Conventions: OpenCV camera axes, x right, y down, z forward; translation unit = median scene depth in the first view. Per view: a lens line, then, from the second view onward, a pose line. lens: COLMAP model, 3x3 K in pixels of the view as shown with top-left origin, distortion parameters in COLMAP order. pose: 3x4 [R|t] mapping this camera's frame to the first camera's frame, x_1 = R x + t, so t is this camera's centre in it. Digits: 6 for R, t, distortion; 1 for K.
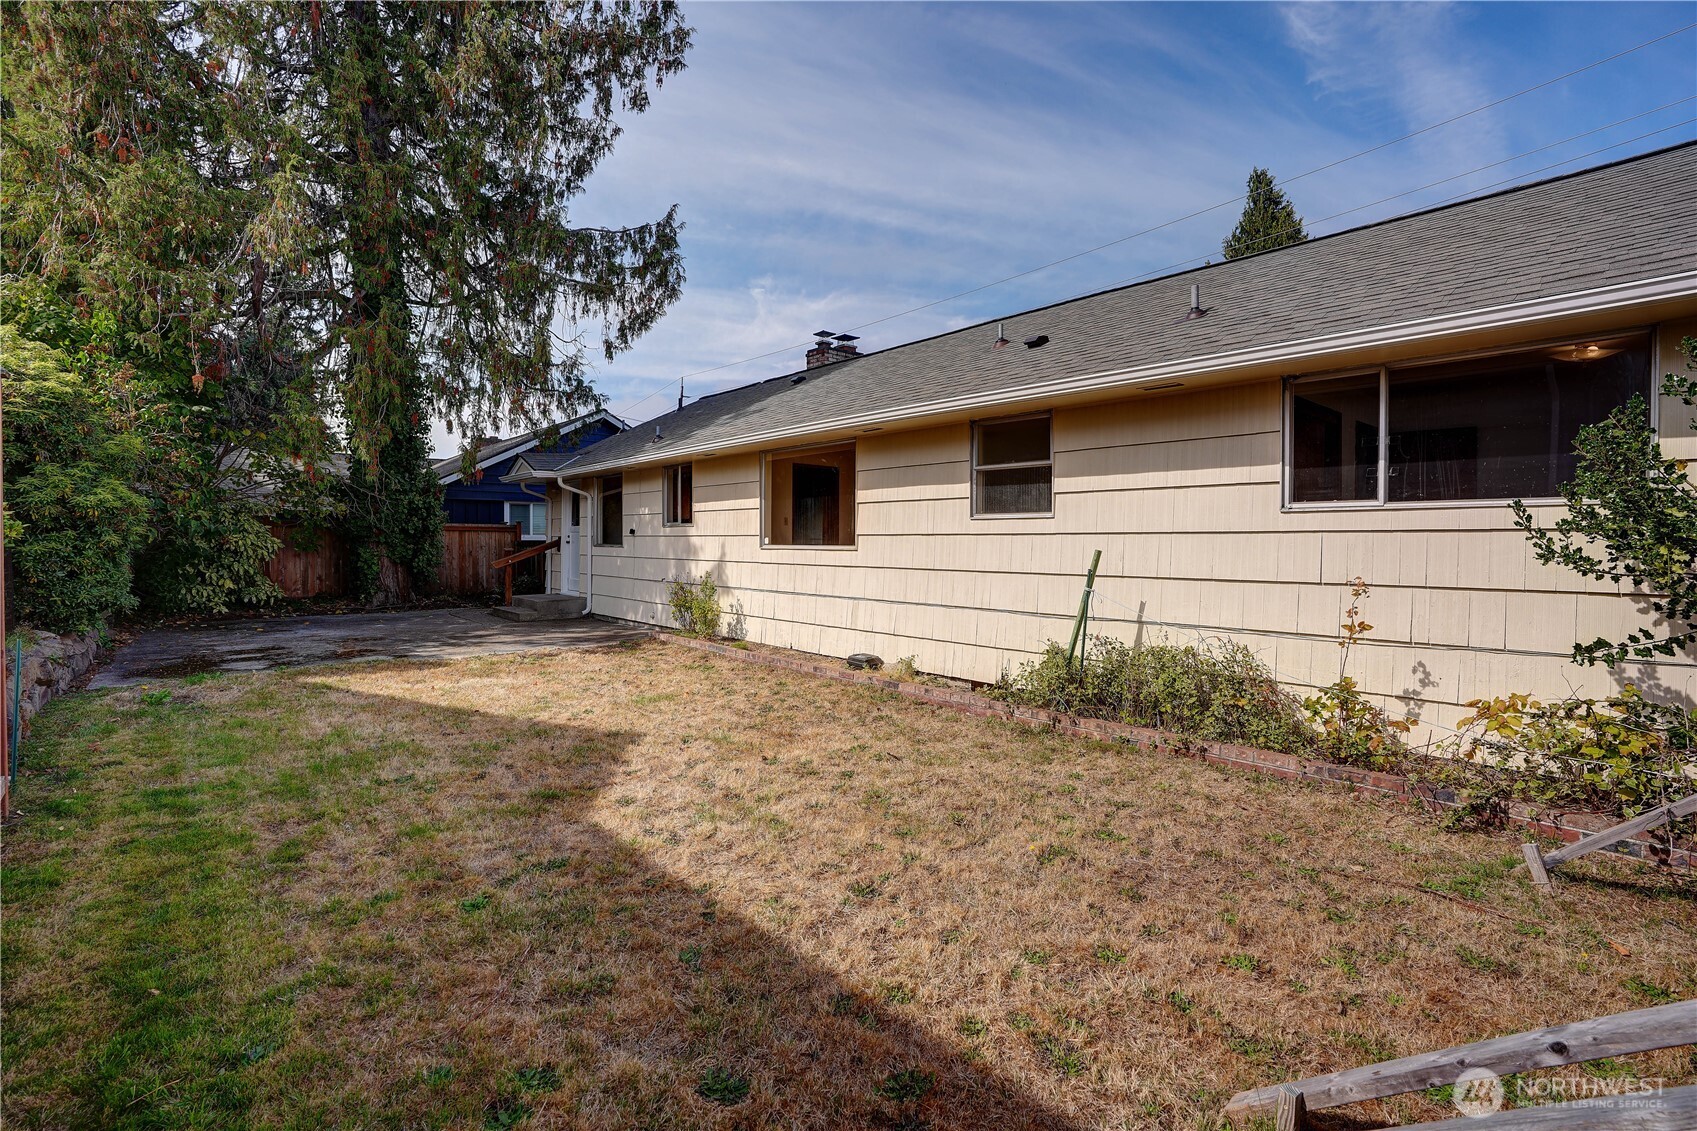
lens RADIAL K [[782.6, 0, 852.4], [0, 782.6, 555.1], [0, 0, 1]] dist [-0.072318, 0.028836]
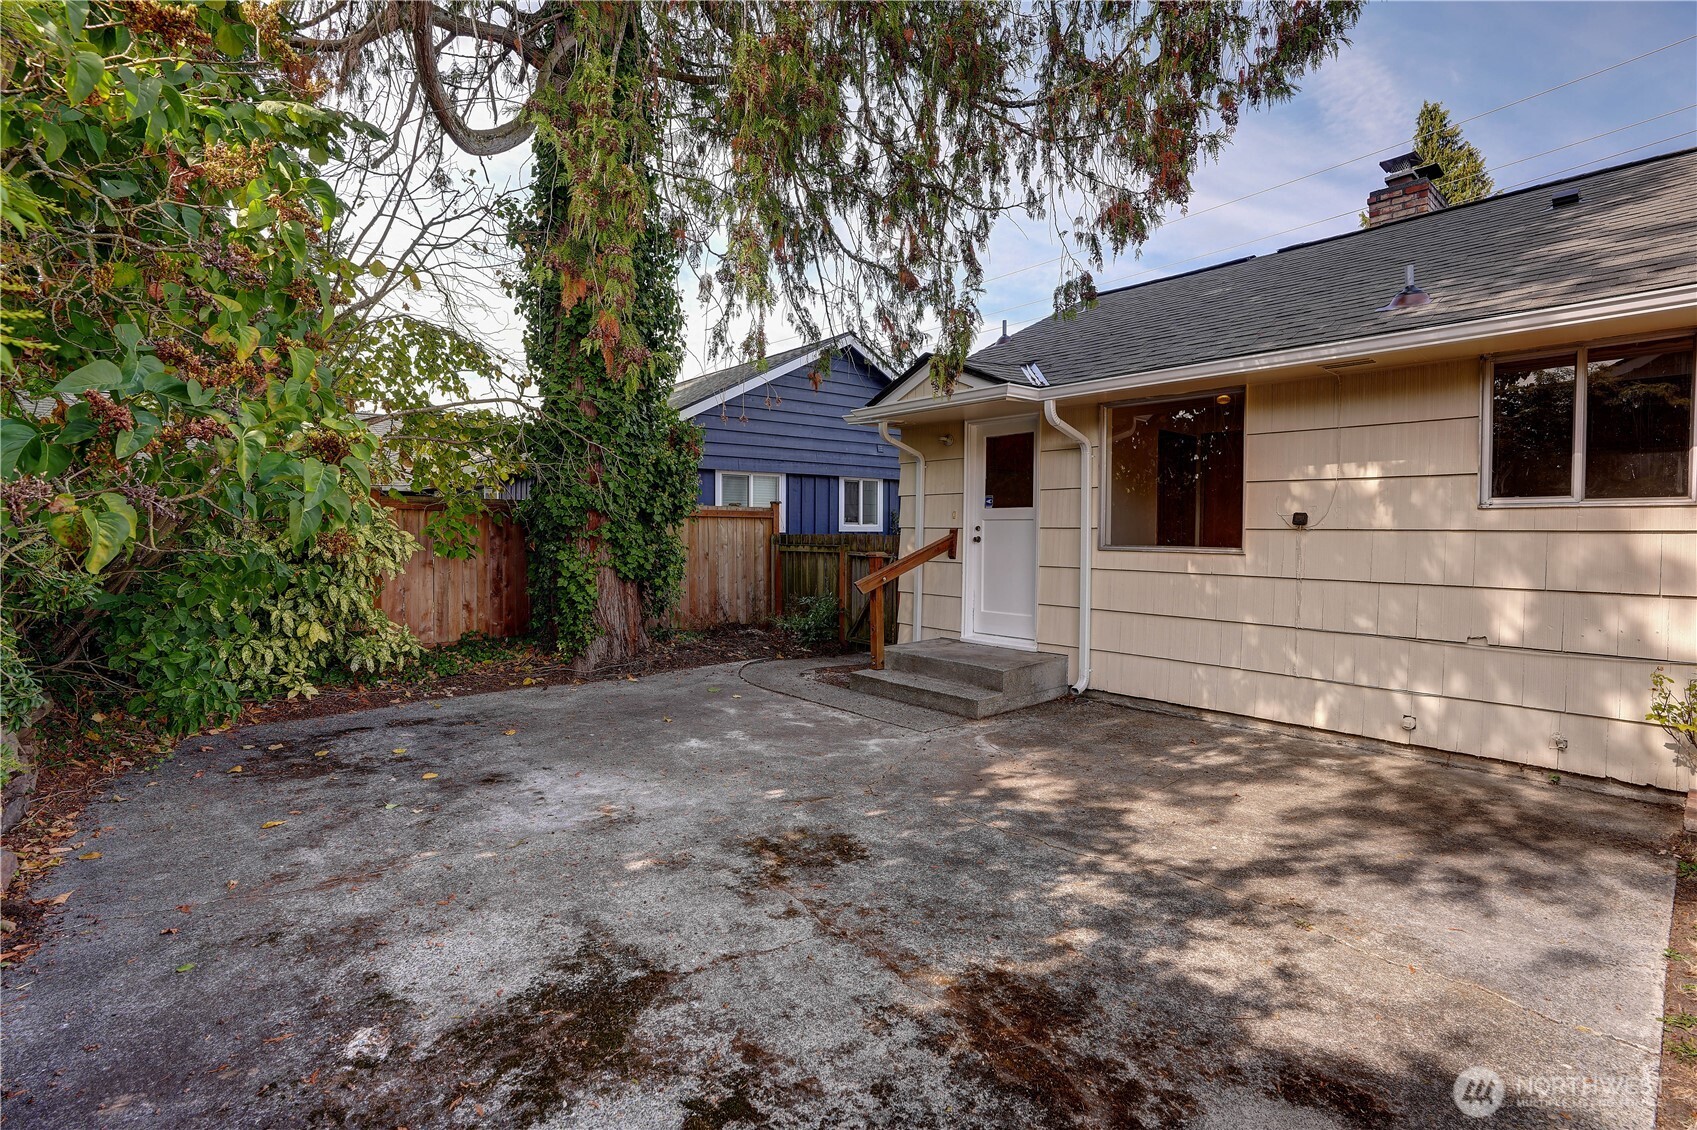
lens RADIAL K [[782.6, 0, 852.4], [0, 782.6, 554.6], [0, 0, 1]] dist [-0.072318, 0.028836]
pose [[0.999977, 0.006763, 0.000041, -0.445343], [-0.006763, 0.999973, 0.002800, -0.008861], [-0.000022, -0.002801, 0.999996, 0.480670]]
